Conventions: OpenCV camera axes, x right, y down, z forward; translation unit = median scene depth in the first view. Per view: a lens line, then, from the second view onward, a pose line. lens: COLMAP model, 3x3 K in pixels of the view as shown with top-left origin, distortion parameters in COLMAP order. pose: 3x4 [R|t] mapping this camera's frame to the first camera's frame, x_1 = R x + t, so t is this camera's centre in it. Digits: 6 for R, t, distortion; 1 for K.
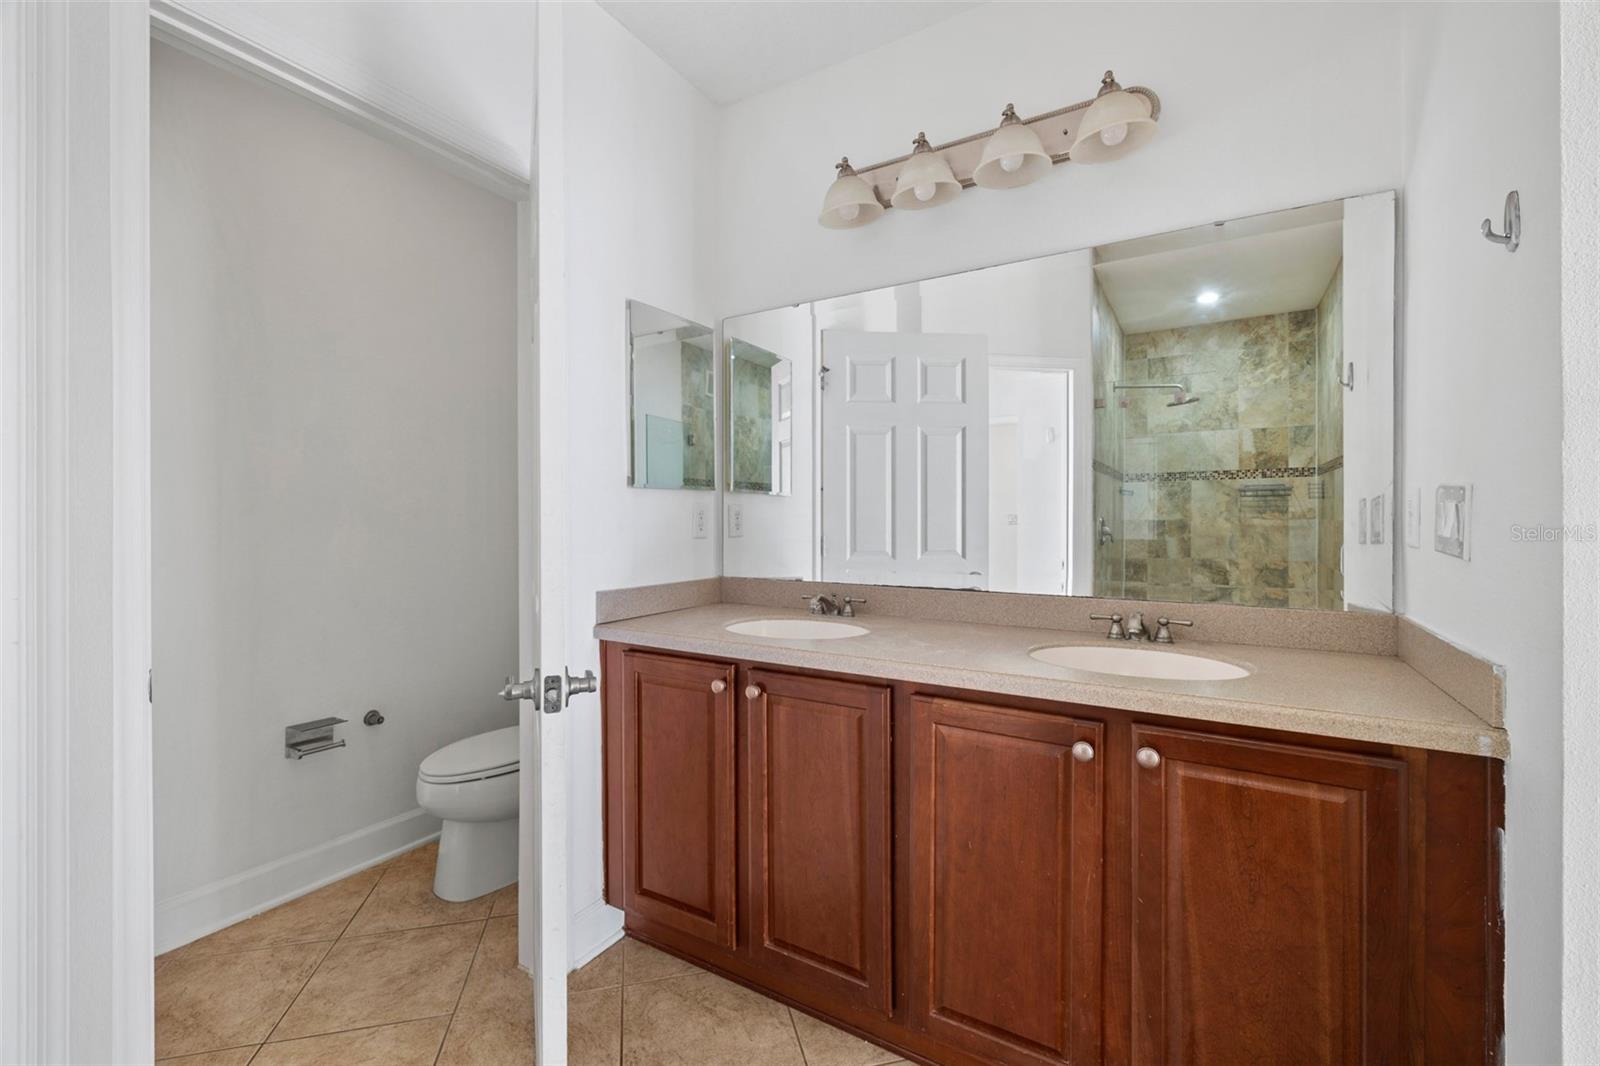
lens RADIAL K [[672.2, 0, 802.0], [0, 672.2, 522.8], [0, 0, 1]] dist [-0.000638, 0.000556]
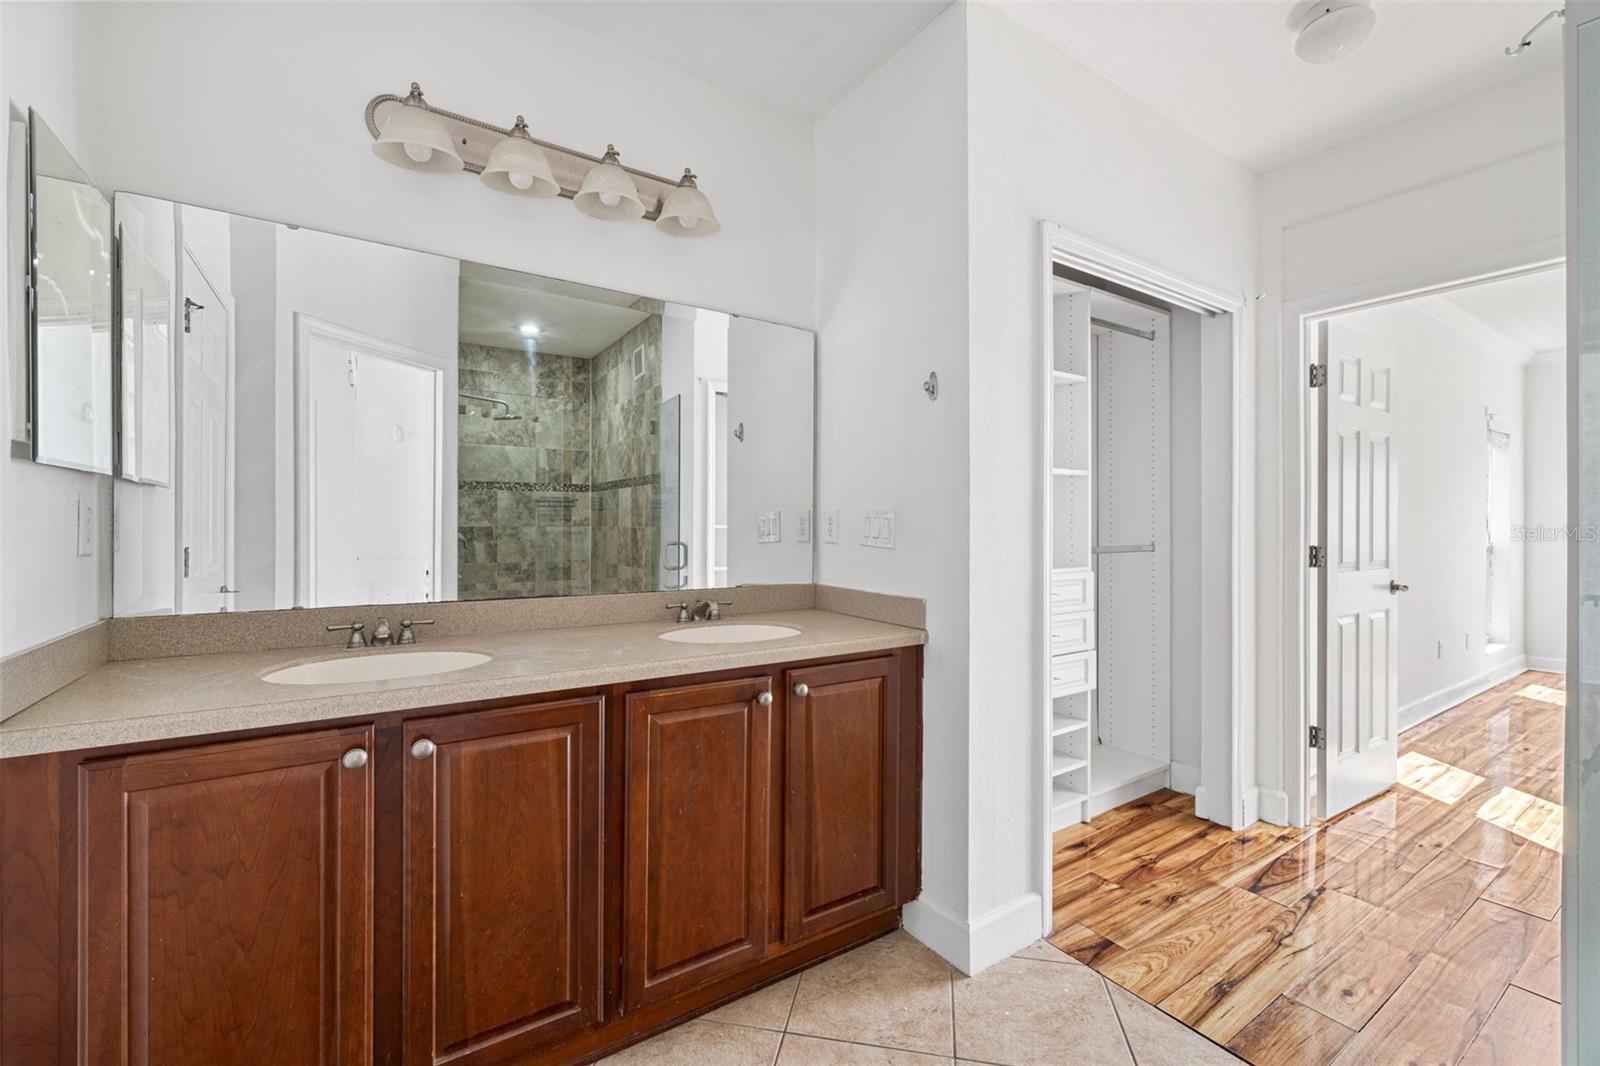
lens RADIAL K [[672.2, 0, 801.2], [0, 672.2, 533.1], [0, 0, 1]] dist [-0.000638, 0.000556]
pose [[0.432942, -0.005617, 0.901404, -0.202252], [0.000025, 0.999981, 0.006219, -0.000051], [-0.901422, -0.002670, 0.432934, 0.095091]]
